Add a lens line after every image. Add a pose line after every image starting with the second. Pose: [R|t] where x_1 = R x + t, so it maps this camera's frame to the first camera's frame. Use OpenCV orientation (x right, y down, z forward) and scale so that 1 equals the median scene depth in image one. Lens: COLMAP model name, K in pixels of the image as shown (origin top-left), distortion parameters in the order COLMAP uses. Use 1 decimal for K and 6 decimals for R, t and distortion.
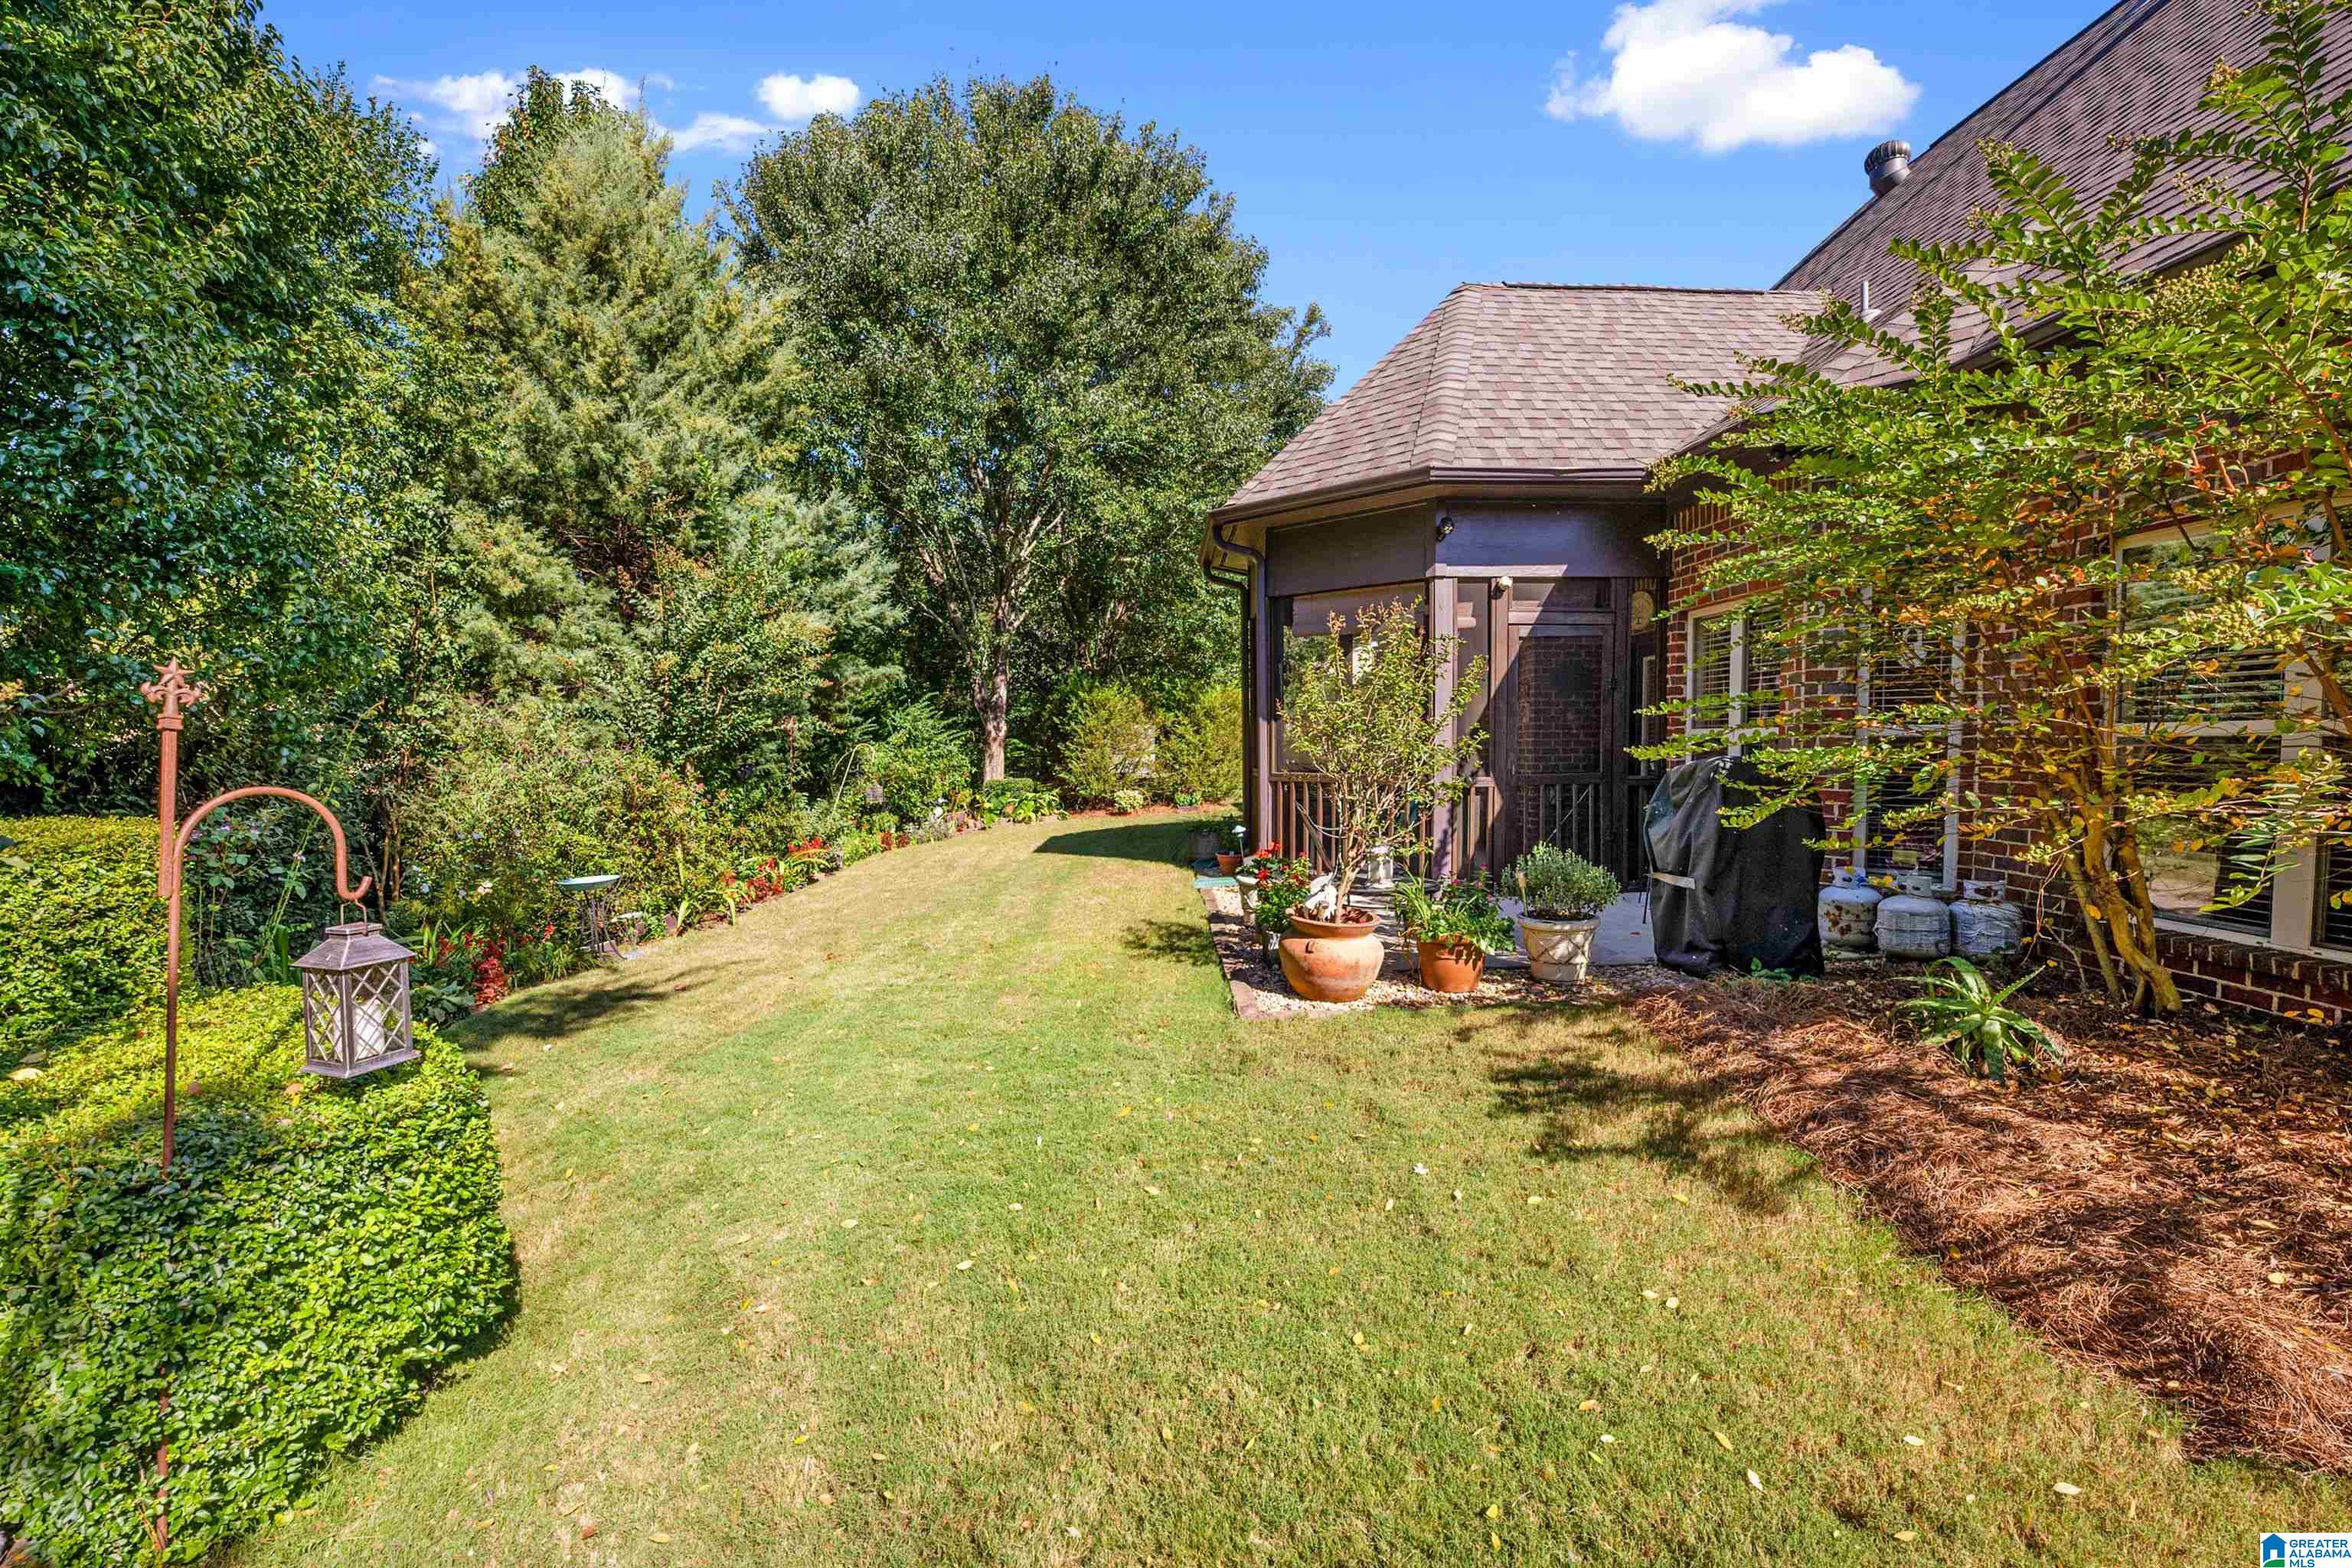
lens RADIAL K [[991.9, 0, 1172.0], [0, 991.9, 782.2], [0, 0, 1]] dist [-0.014049, -0.000014]
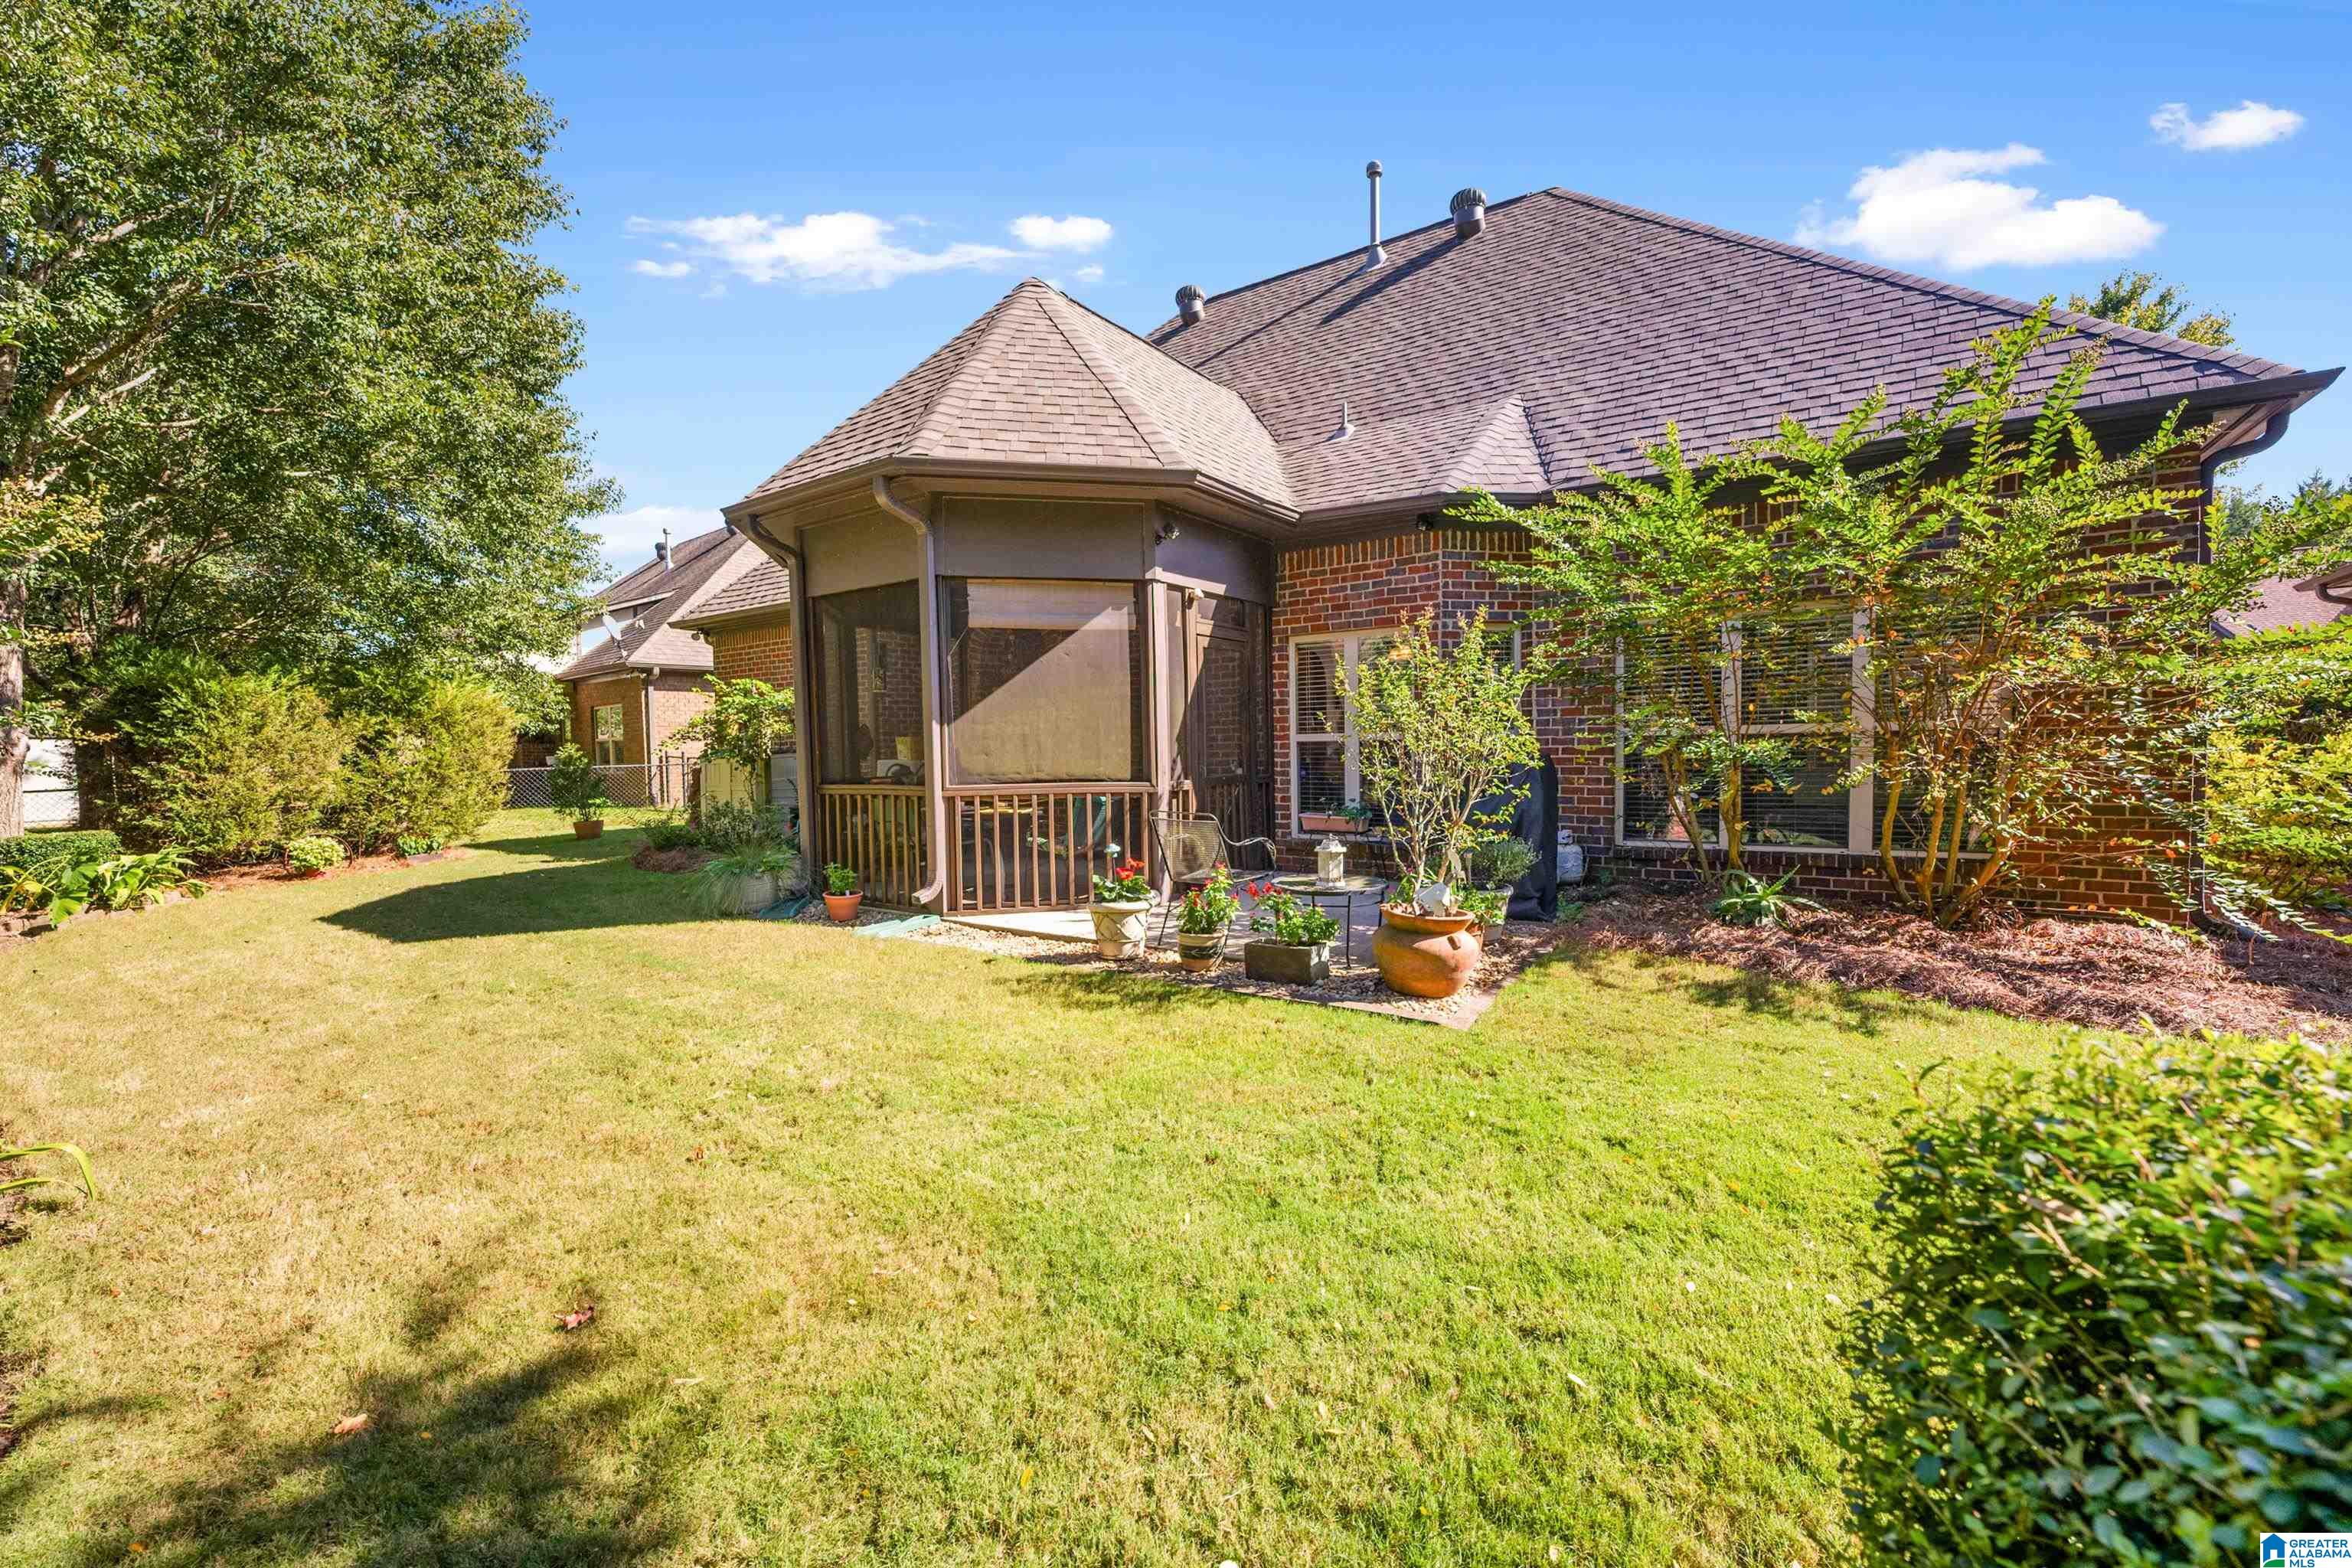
lens RADIAL K [[991.9, 0, 1173.6], [0, 991.9, 779.5], [0, 0, 1]] dist [-0.014049, -0.000014]
pose [[0.572250, -0.031537, 0.819473, -0.541259], [0.048624, 0.998807, 0.004484, -0.011310], [-0.818637, 0.037280, 0.573101, 0.422263]]
